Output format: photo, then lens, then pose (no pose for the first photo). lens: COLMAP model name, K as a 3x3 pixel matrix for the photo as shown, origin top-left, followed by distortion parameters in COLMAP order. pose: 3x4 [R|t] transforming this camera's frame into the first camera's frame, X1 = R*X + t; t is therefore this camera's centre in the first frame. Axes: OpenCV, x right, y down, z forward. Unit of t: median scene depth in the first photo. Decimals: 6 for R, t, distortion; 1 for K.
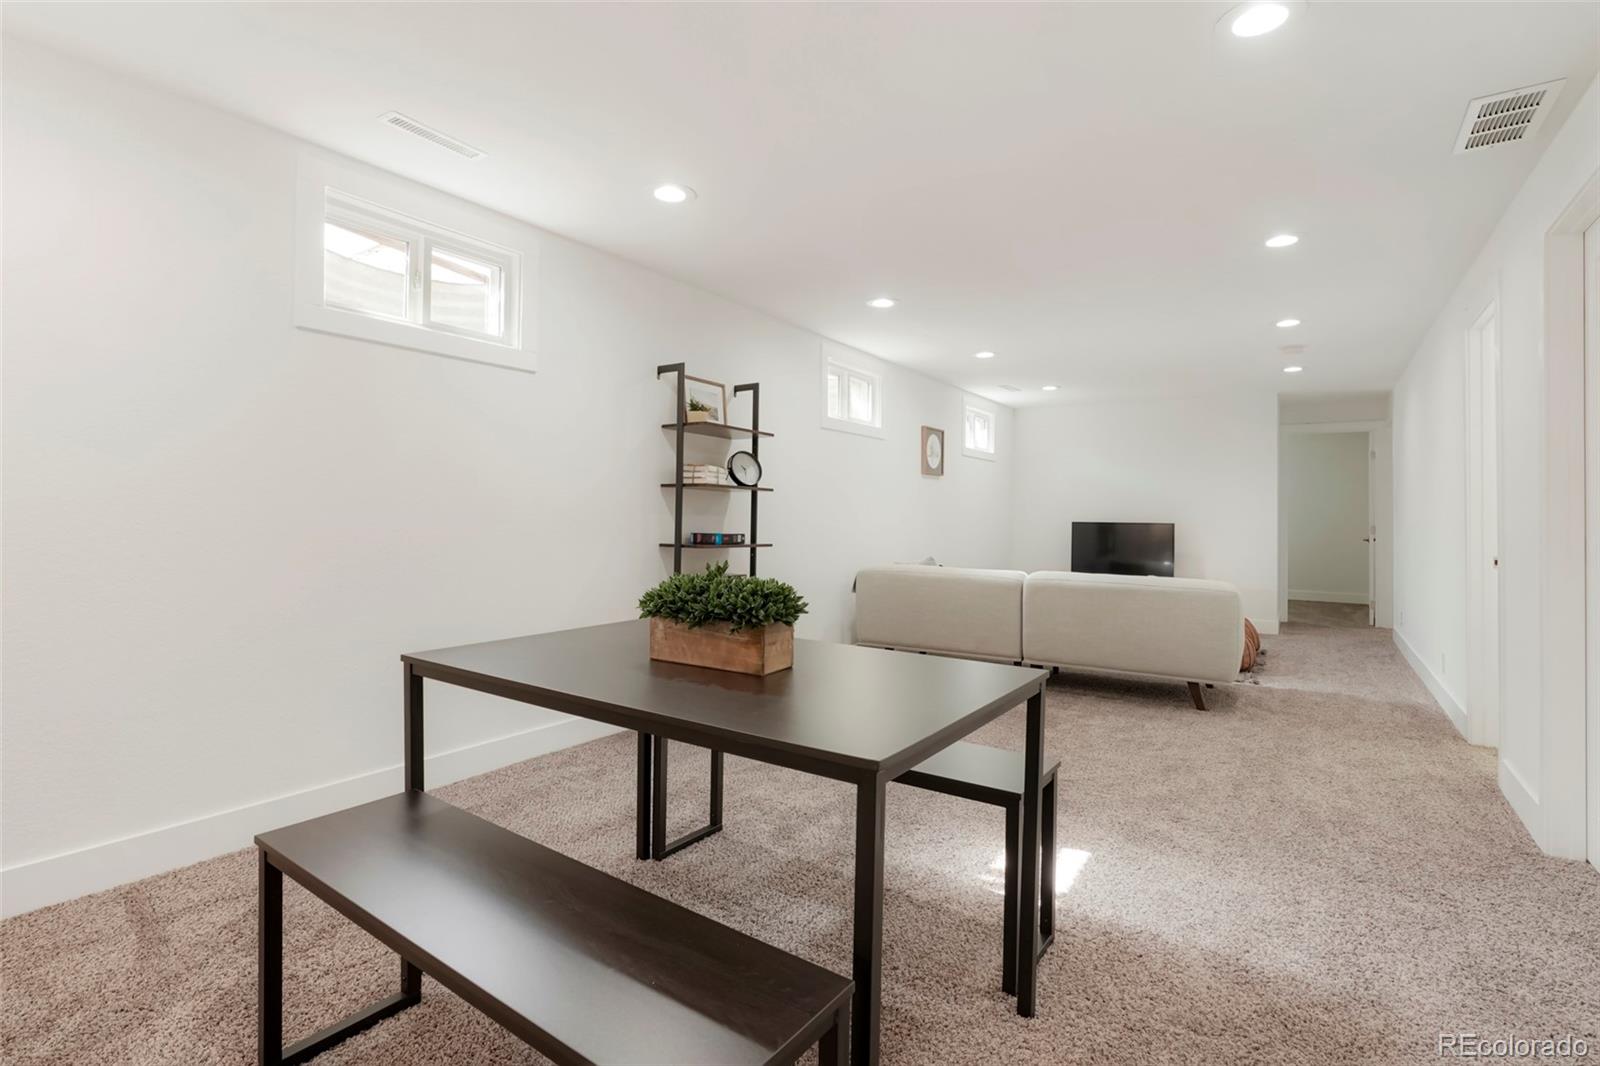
lens RADIAL K [[770.2, 0, 791.4], [0, 770.2, 501.0], [0, 0, 1]] dist [-0.001975, 0.000827]
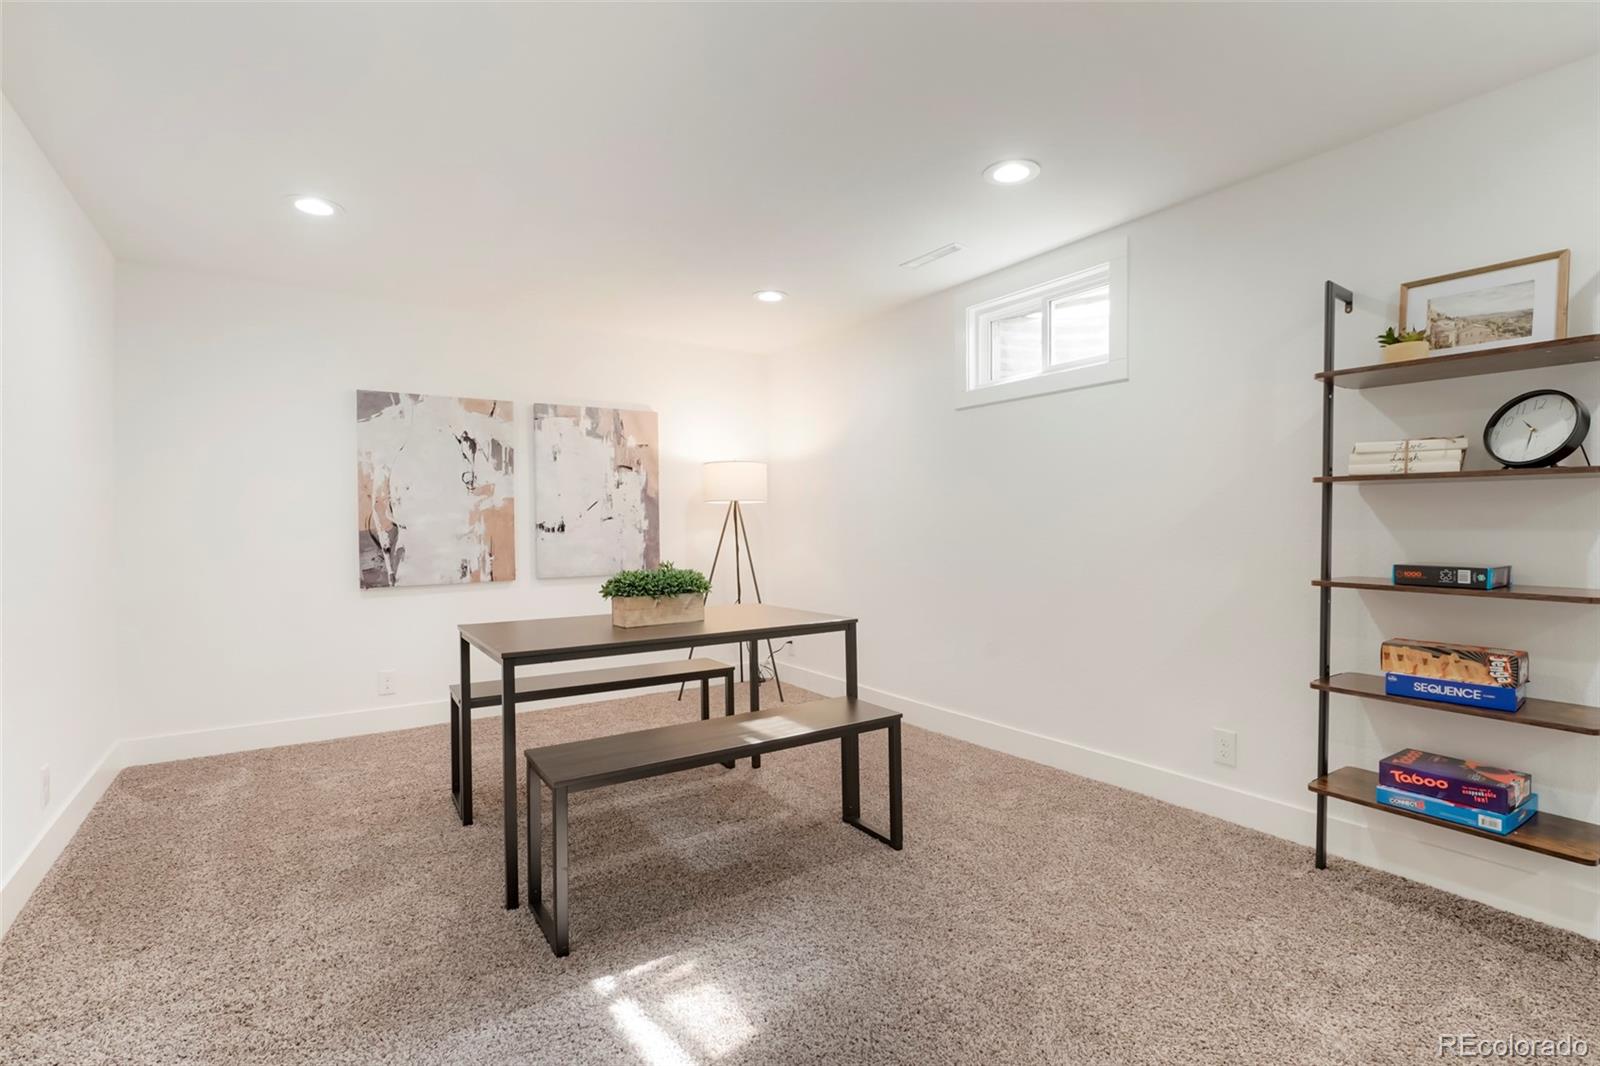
lens RADIAL K [[736.6, 0, 807.8], [0, 736.6, 536.4], [0, 0, 1]] dist [0.001082, 0.004732]
pose [[-0.354265, -0.003797, -0.935137, 0.526999], [0.013332, 0.999870, -0.009111, 0.022162], [0.935050, -0.015695, -0.354169, 0.784683]]
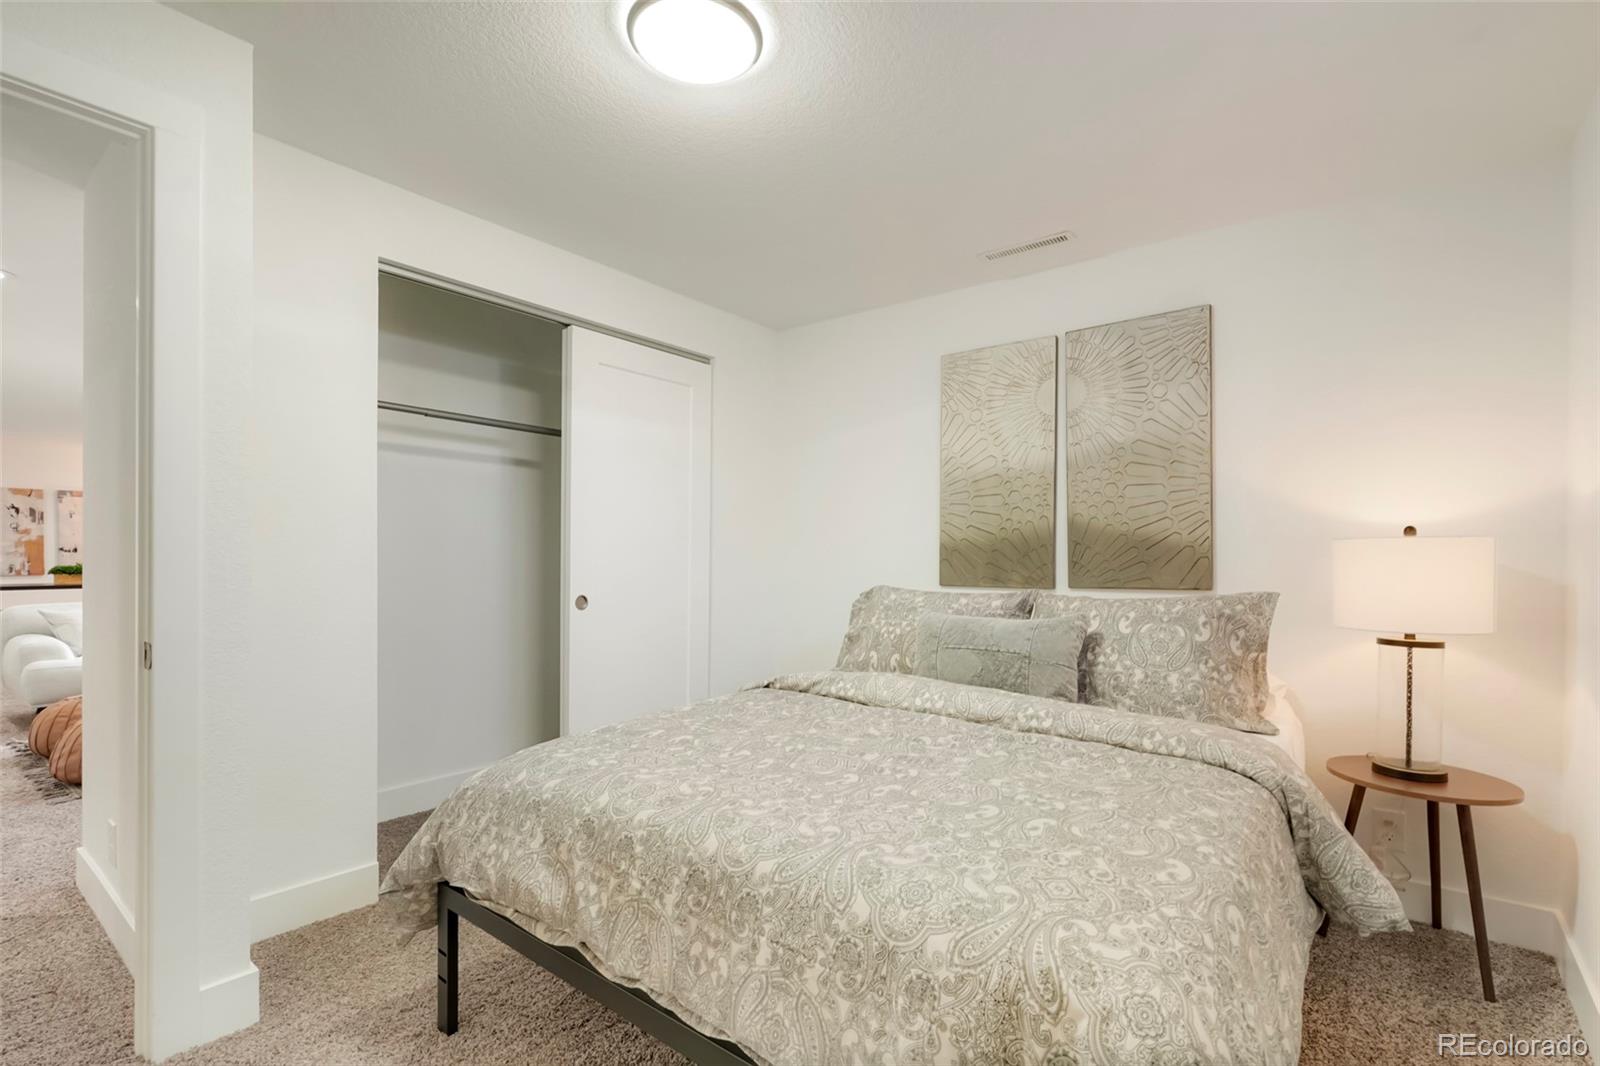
lens RADIAL K [[736.6, 0, 793.4], [0, 736.6, 561.8], [0, 0, 1]] dist [0.001082, 0.004732]
pose [[-0.083855, -0.008025, -0.996446, 1.714155], [0.005052, 0.999951, -0.008478, 0.061084], [0.996465, -0.005745, -0.083810, 2.443341]]
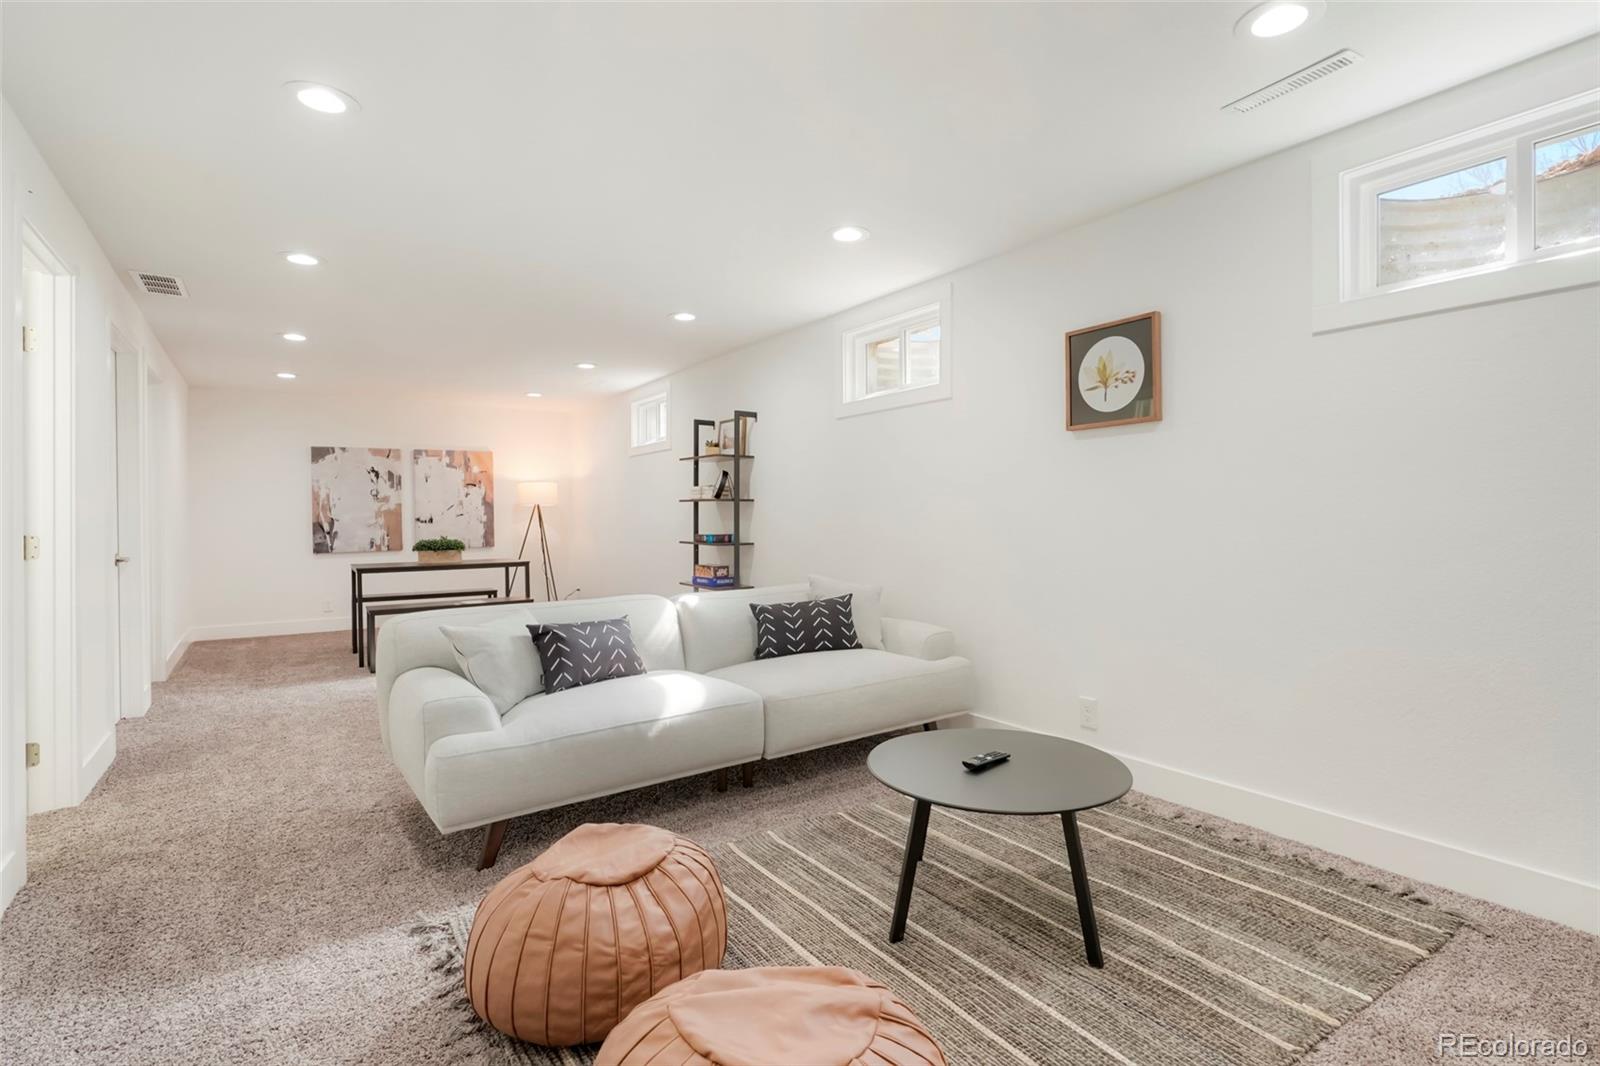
lens RADIAL K [[770.2, 0, 803.5], [0, 770.2, 527.4], [0, 0, 1]] dist [-0.001975, 0.000827]
pose [[-0.361926, -0.005224, -0.932192, 1.131569], [0.014548, 0.999831, -0.011251, 0.048452], [0.932093, -0.017633, -0.361789, 1.663840]]
